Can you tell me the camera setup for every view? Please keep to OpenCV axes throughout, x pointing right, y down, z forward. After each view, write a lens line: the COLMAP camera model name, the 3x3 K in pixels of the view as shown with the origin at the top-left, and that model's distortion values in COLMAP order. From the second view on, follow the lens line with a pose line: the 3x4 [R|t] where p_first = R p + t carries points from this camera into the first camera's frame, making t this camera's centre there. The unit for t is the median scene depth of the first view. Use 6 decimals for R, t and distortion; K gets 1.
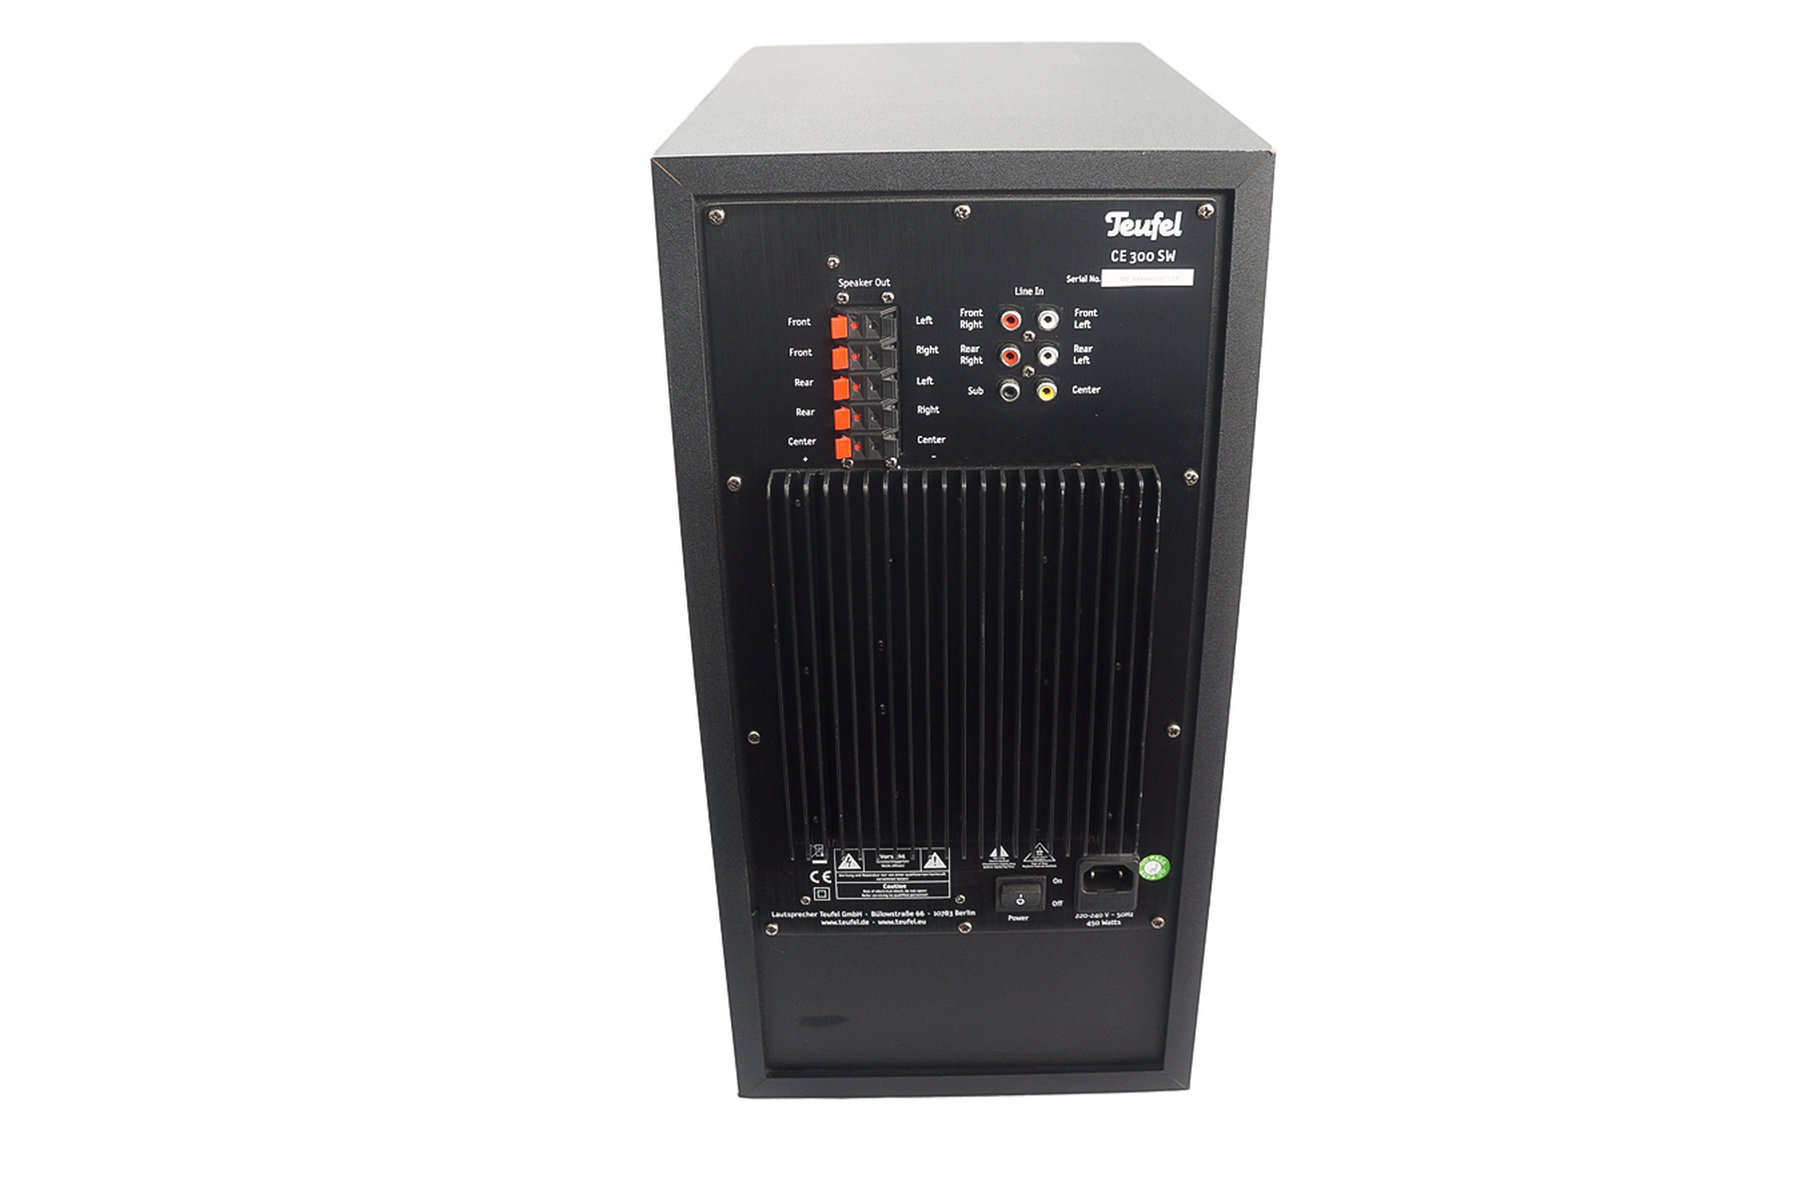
lens RADIAL K [[1444.8, 0, 900.0], [0, 1444.8, 597.0], [0, 0, 1]] dist [-0.114263, 0.001759]
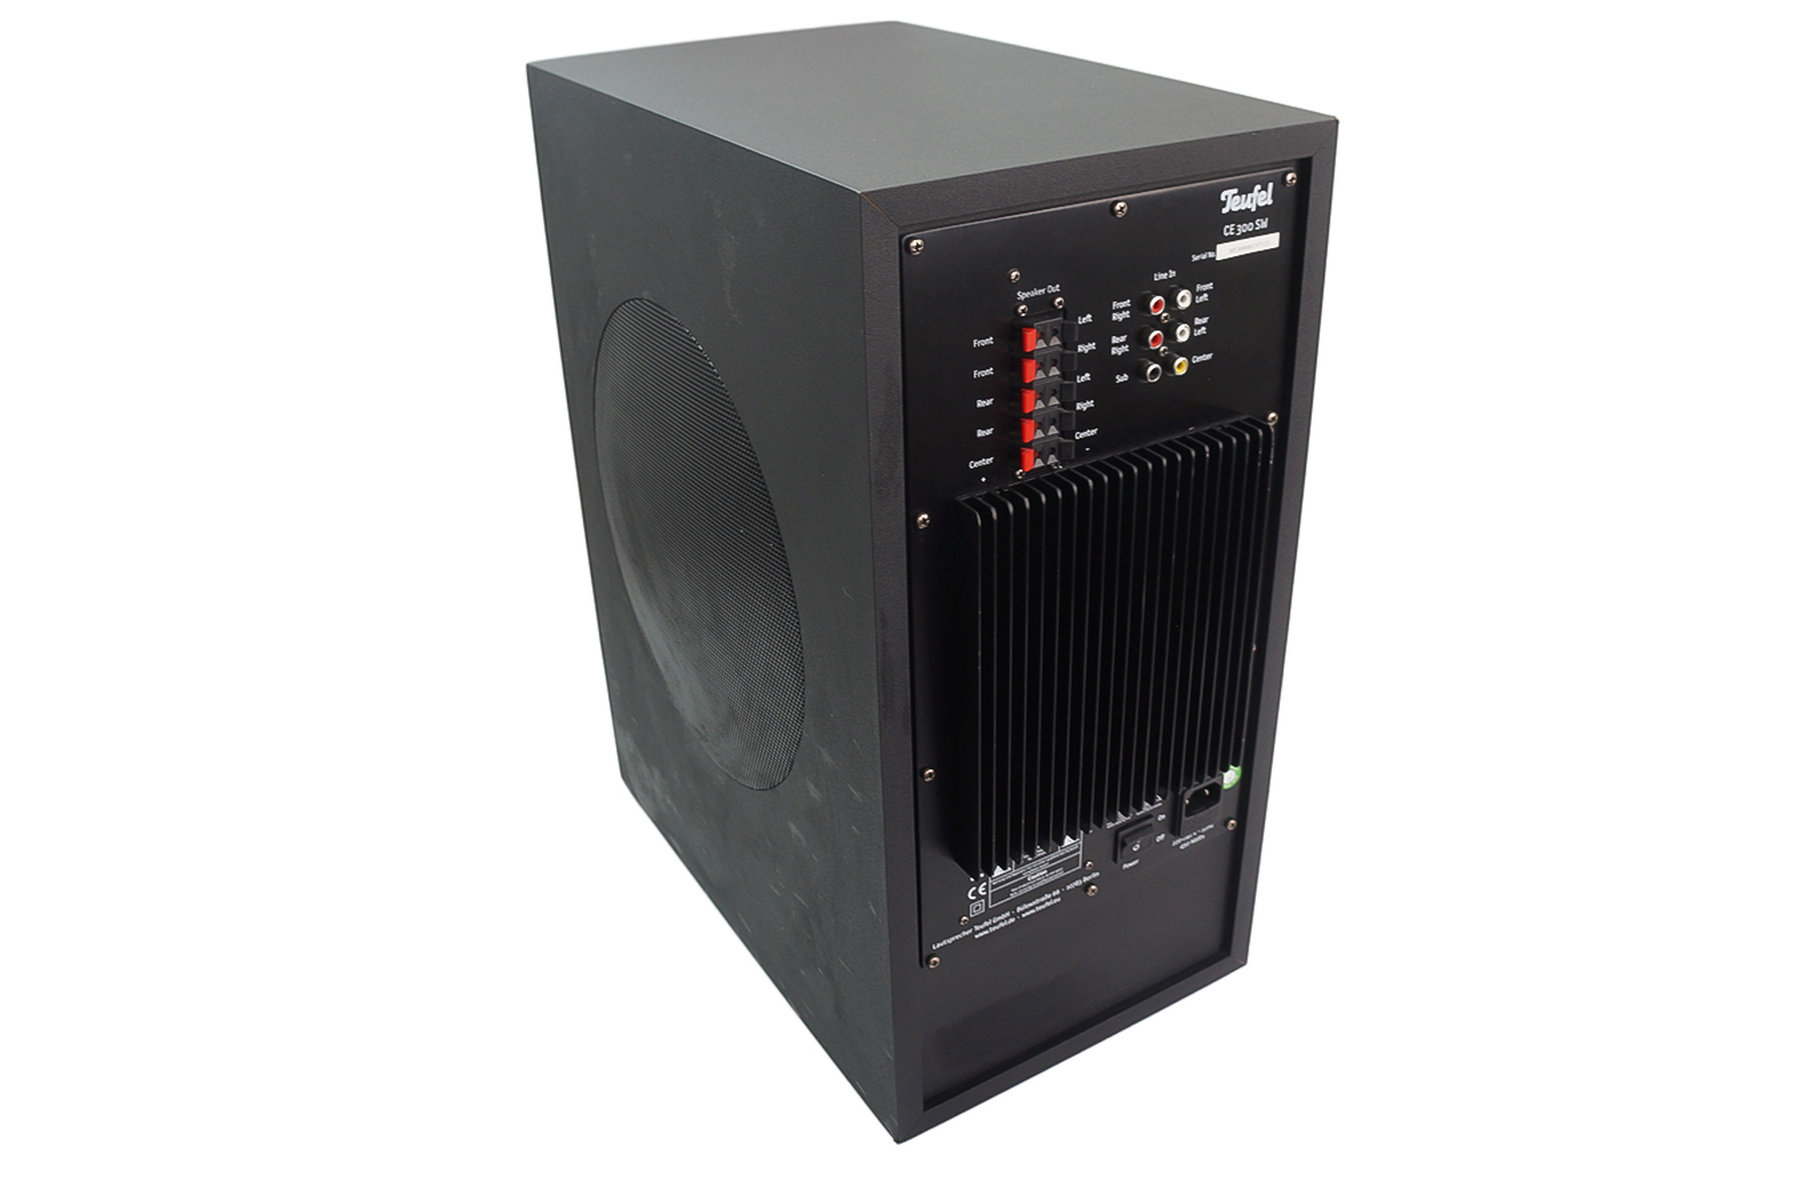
lens RADIAL K [[1444.8, 0, 900.0], [0, 1444.8, 597.0], [0, 0, 1]] dist [-0.114263, 0.001759]
pose [[0.854843, -0.258919, 0.449673, -0.601146], [0.247687, 0.965118, 0.084847, -0.120656], [-0.455956, 0.038847, 0.889154, 0.162665]]
